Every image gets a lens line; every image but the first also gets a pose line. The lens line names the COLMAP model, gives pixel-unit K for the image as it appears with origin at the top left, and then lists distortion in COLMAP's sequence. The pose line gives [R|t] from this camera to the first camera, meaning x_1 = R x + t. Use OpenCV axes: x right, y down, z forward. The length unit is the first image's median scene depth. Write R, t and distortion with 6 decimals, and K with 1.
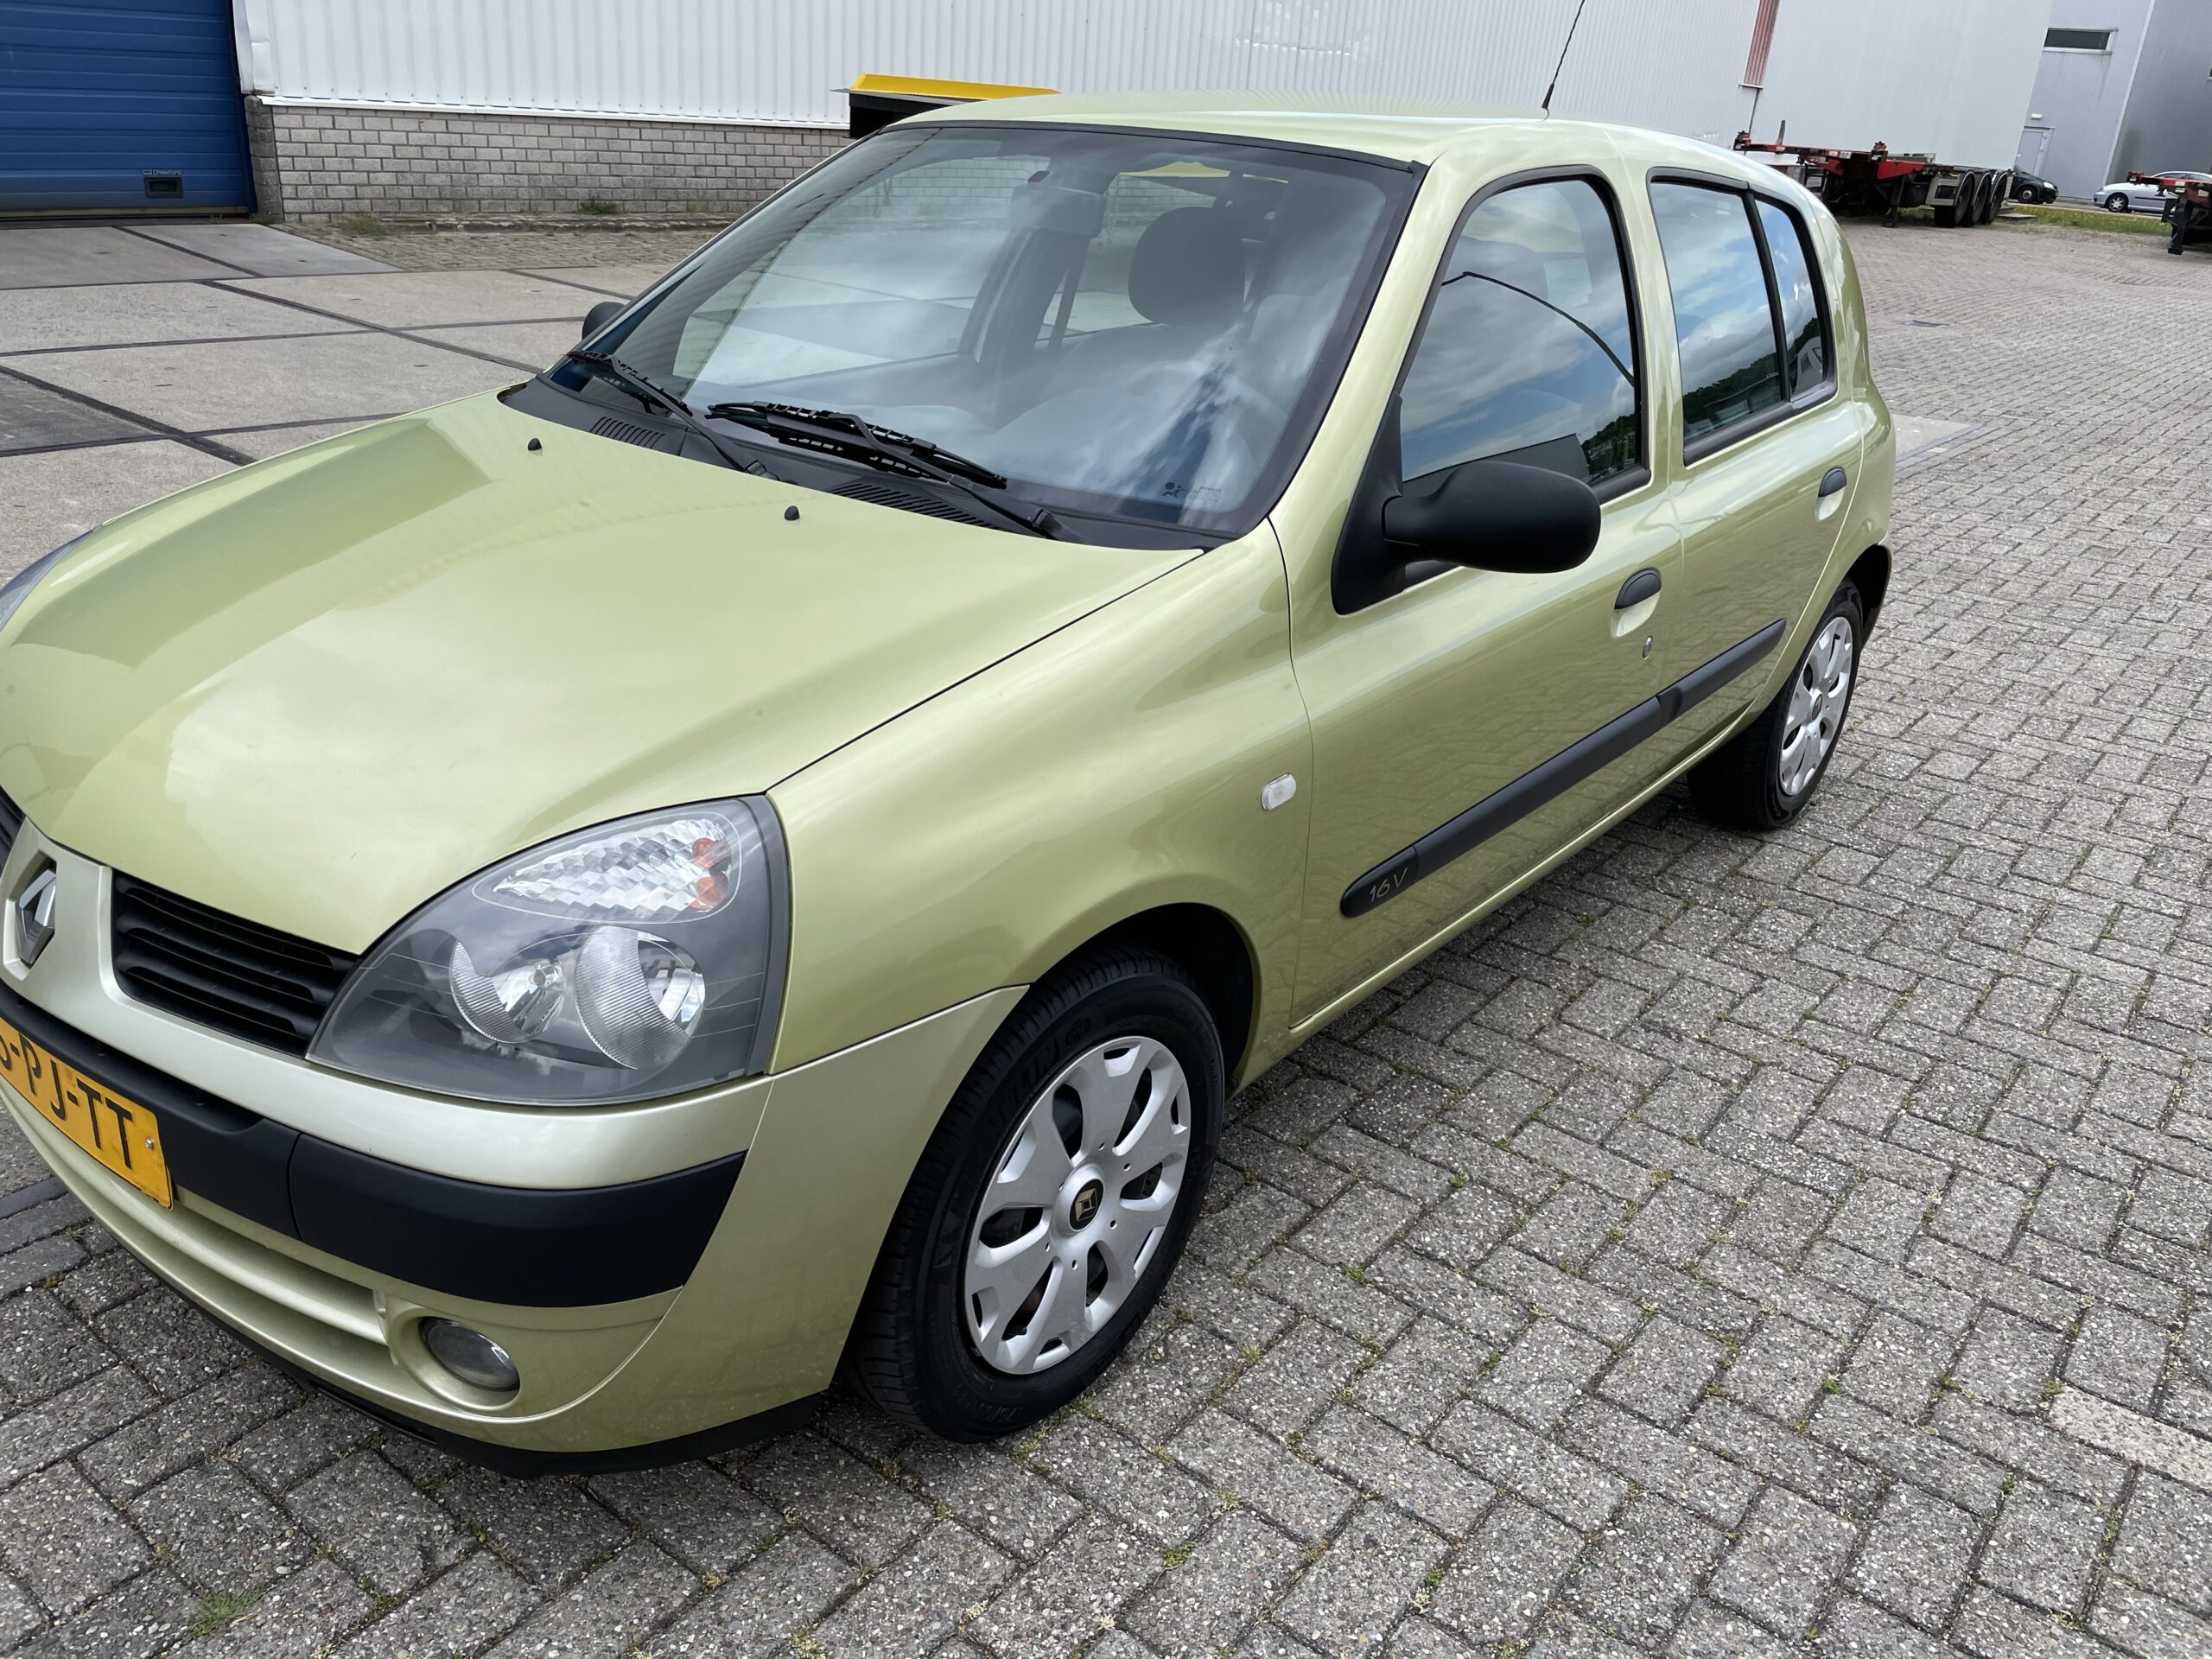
lens RADIAL K [[1695.6, 0, 1125.7], [0, 1695.6, 823.2], [0, 0, 1]] dist [0.076859, -0.110201]
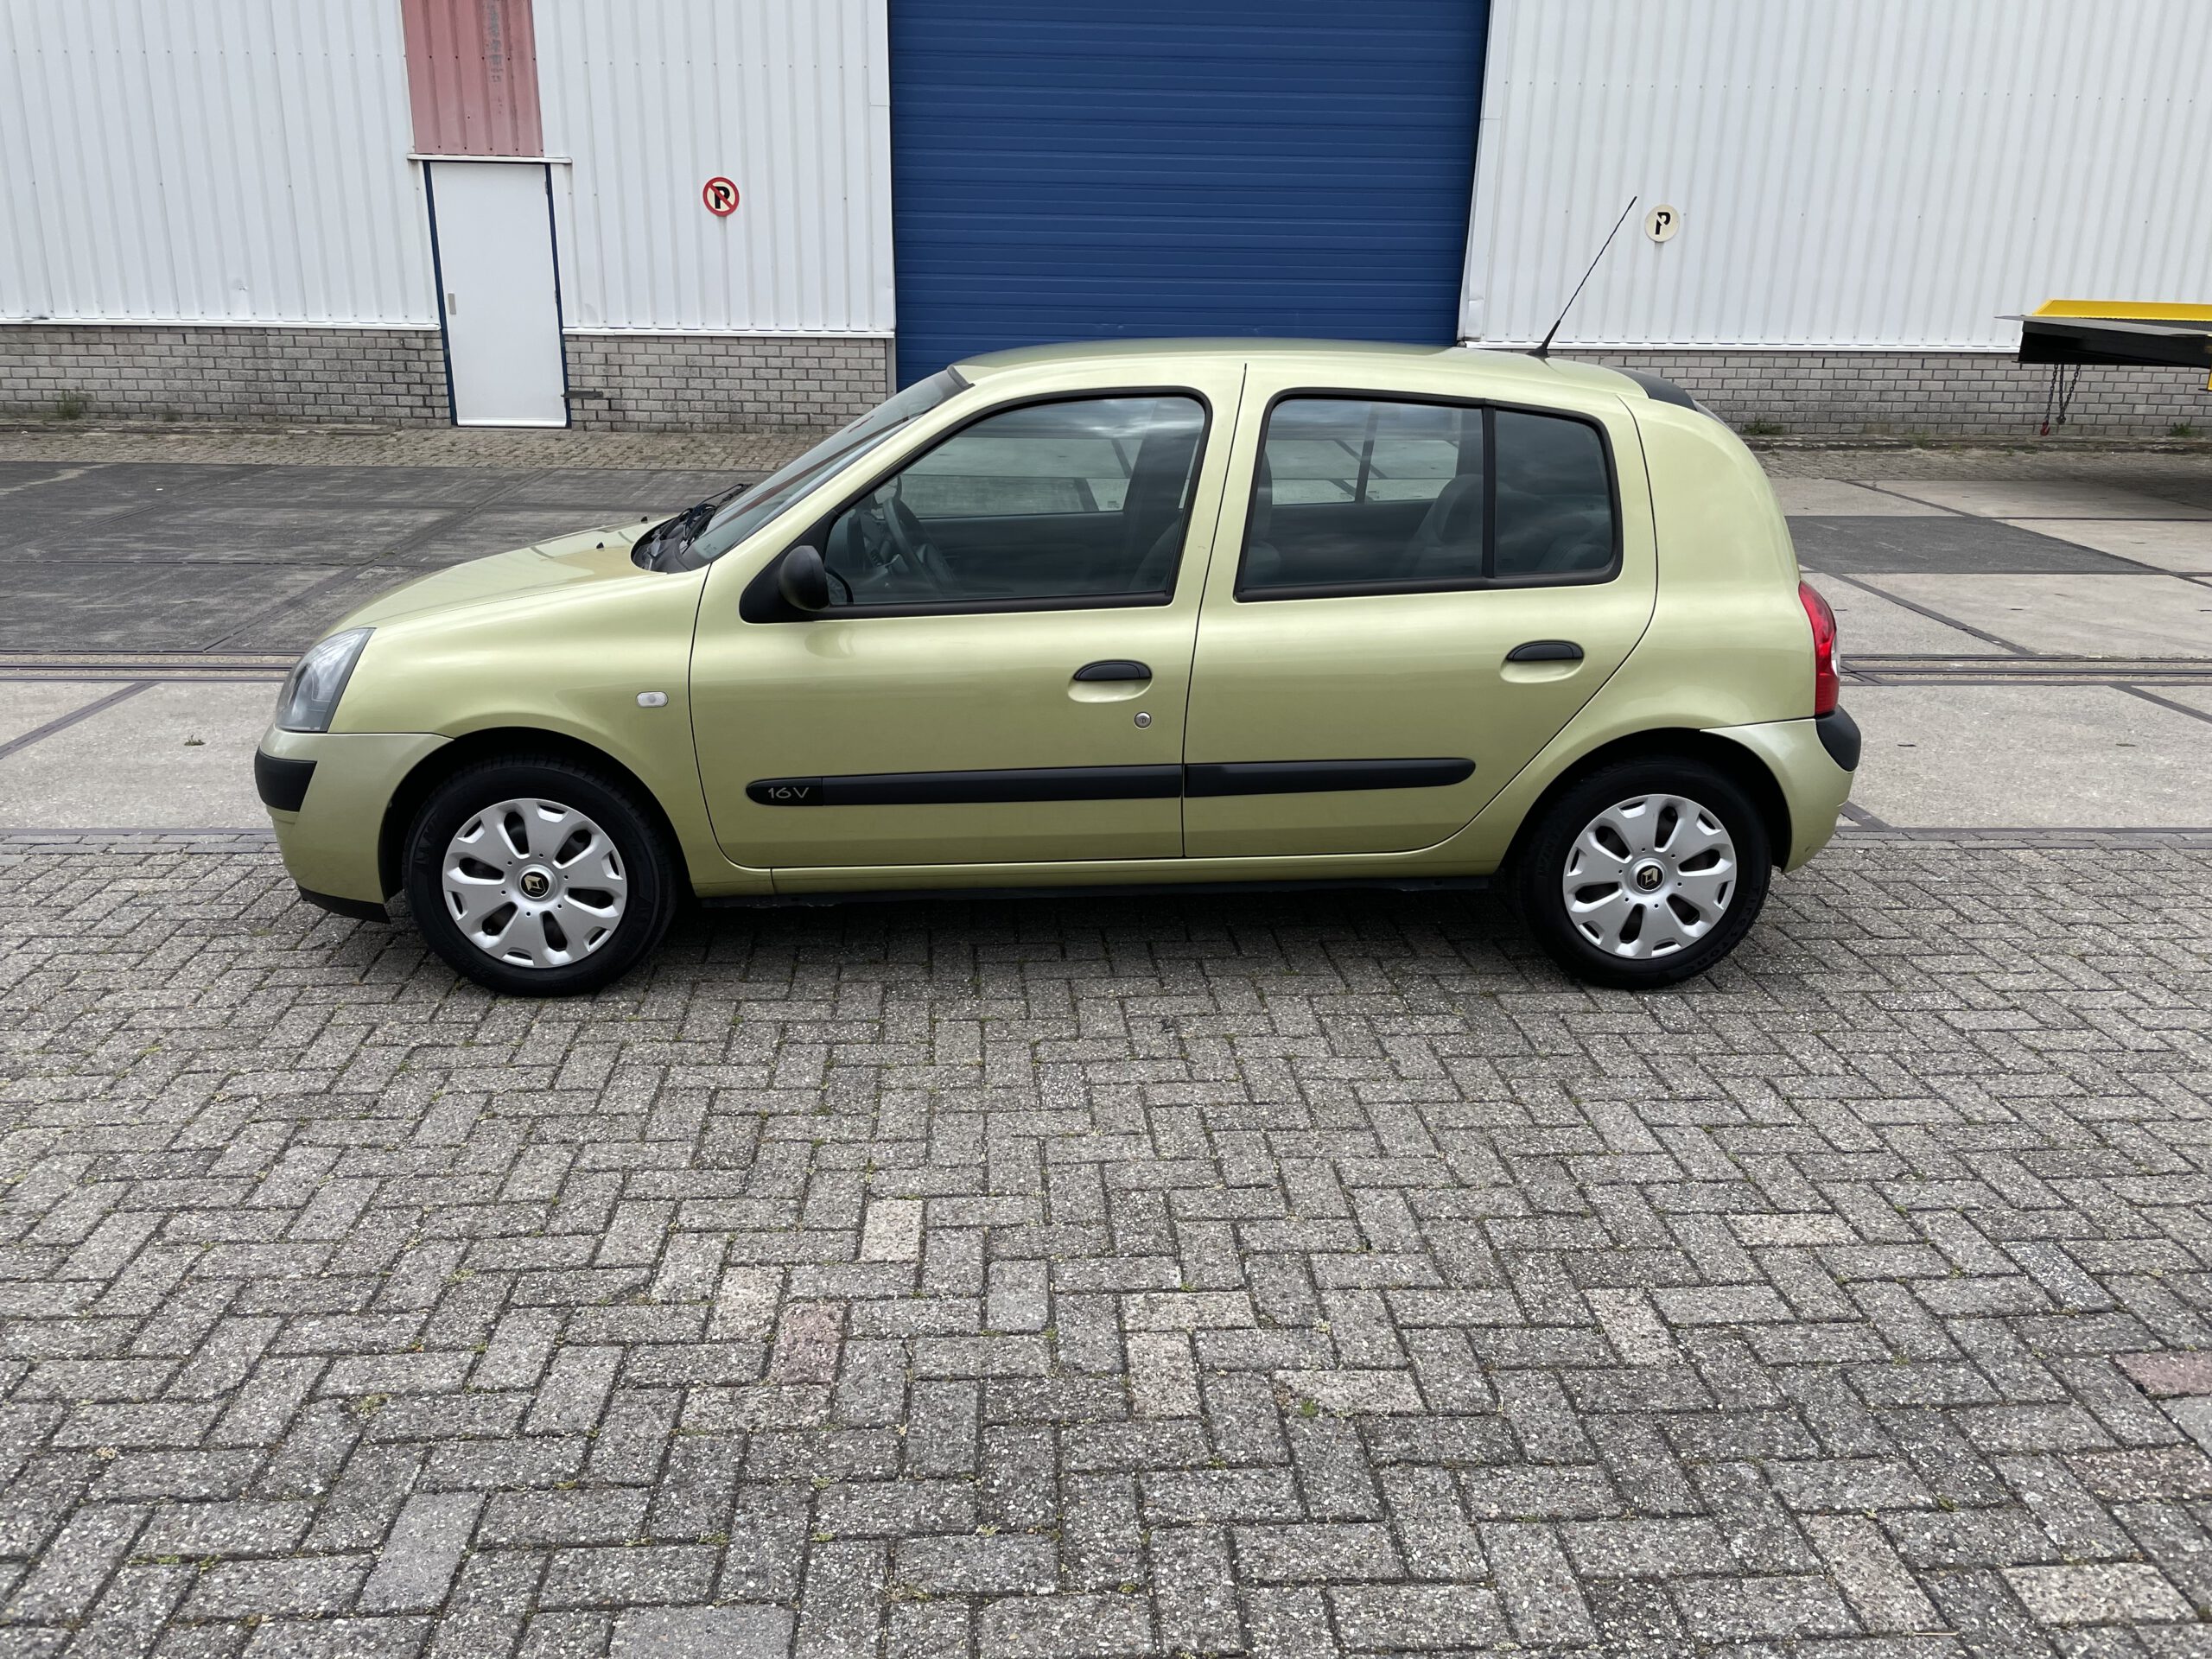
lens RADIAL K [[1695.6, 0, 1100.8], [0, 1695.6, 806.3], [0, 0, 1]] dist [0.076859, -0.110201]
pose [[0.666134, 0.173030, -0.725483, 1.036794], [-0.265863, 0.963906, -0.014220, -0.006045], [0.696837, 0.202352, 0.688093, 0.038349]]
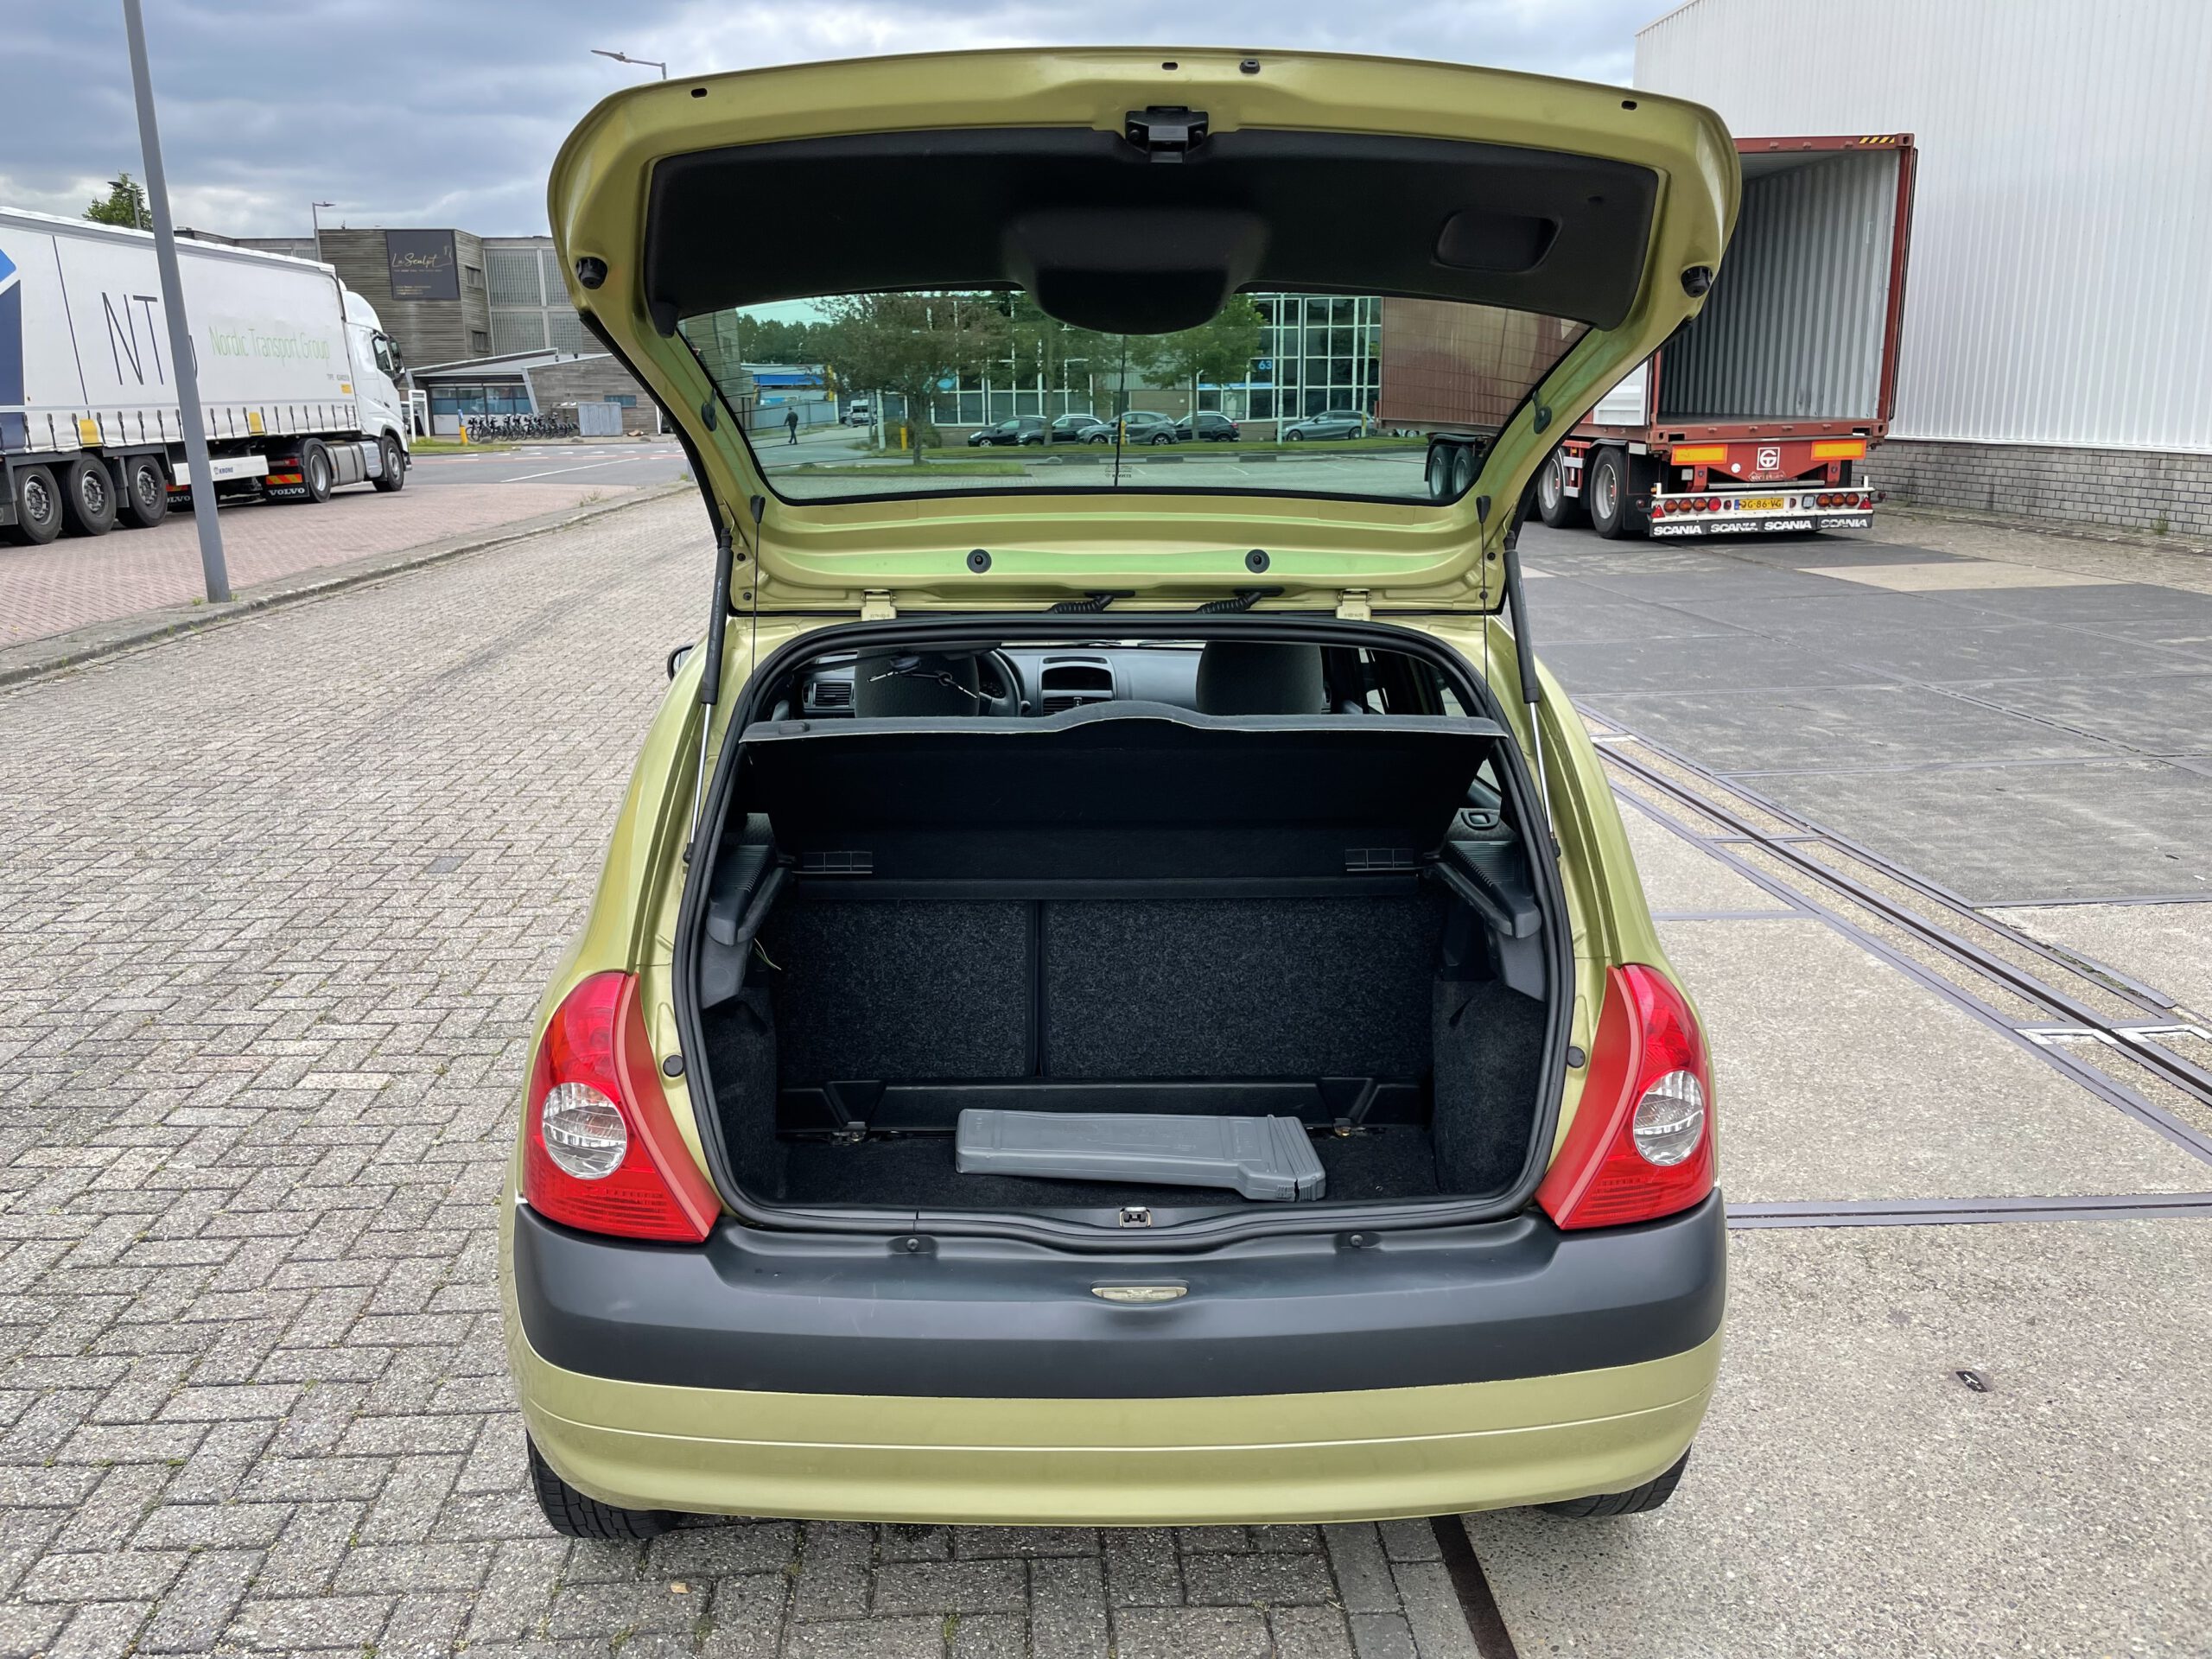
lens RADIAL K [[1695.6, 0, 1097.1], [0, 1695.6, 818.2], [0, 0, 1]] dist [0.076859, -0.110201]
pose [[-0.751791, 0.102245, -0.651426, 0.749054], [-0.291810, 0.834317, 0.467720, -0.688969], [0.591318, 0.541720, -0.597396, 1.585457]]
